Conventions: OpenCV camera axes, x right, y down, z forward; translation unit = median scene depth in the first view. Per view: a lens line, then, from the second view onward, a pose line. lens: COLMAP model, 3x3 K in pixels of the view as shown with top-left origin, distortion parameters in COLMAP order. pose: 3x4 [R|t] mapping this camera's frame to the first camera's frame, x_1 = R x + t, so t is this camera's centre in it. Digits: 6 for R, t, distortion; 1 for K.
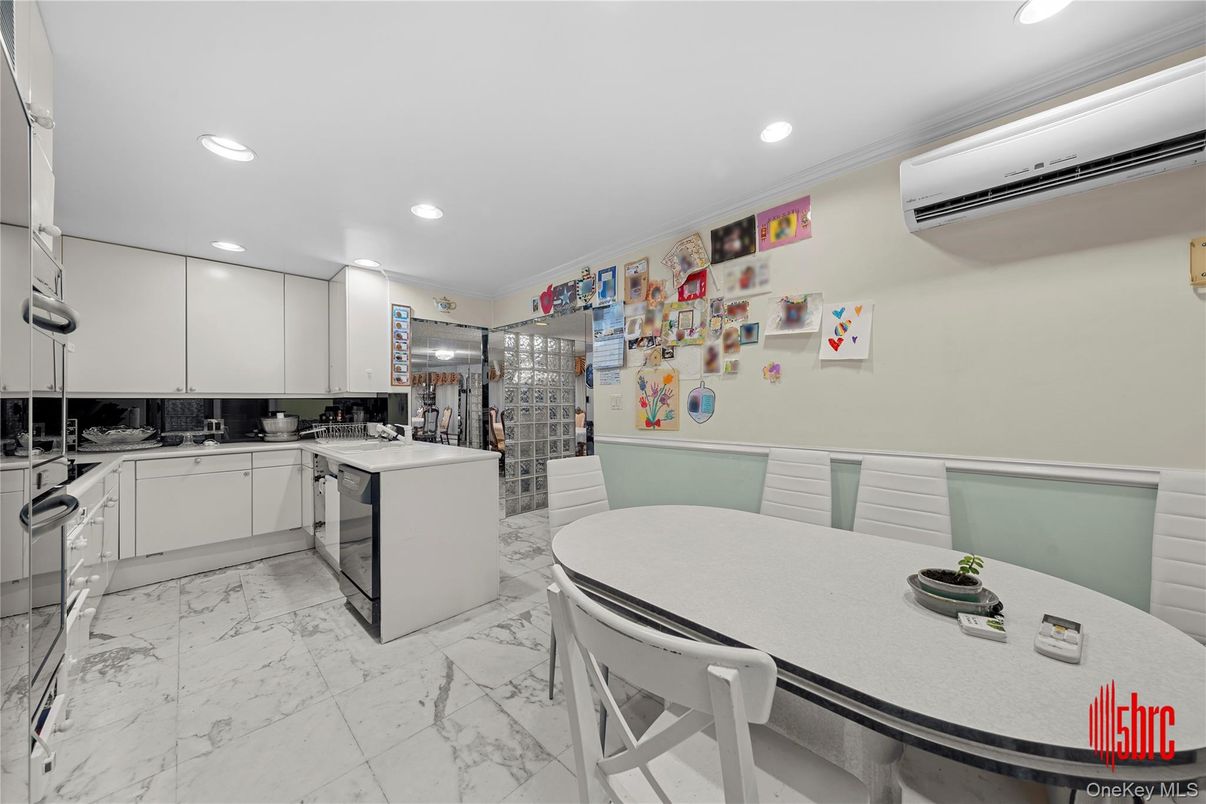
lens RADIAL K [[414.6, 0, 602.6], [0, 414.6, 405.0], [0, 0, 1]] dist [-0.000303, -0.000019]
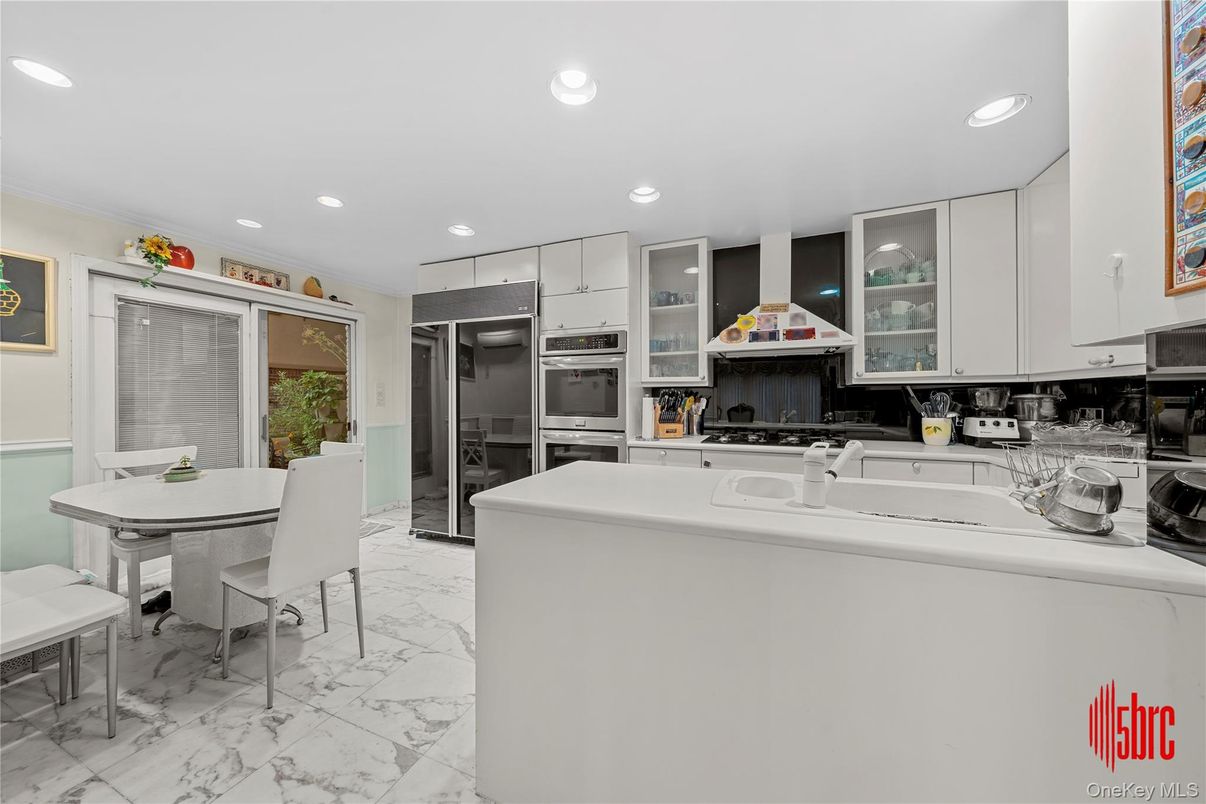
lens RADIAL K [[414.6, 0, 602.3], [0, 414.6, 399.7], [0, 0, 1]] dist [-0.000303, -0.000019]
pose [[-0.929356, 0.003813, -0.369166, -0.257717], [0.003956, 0.999992, 0.000370, 0.010533], [0.369164, -0.001117, -0.929364, 1.857397]]
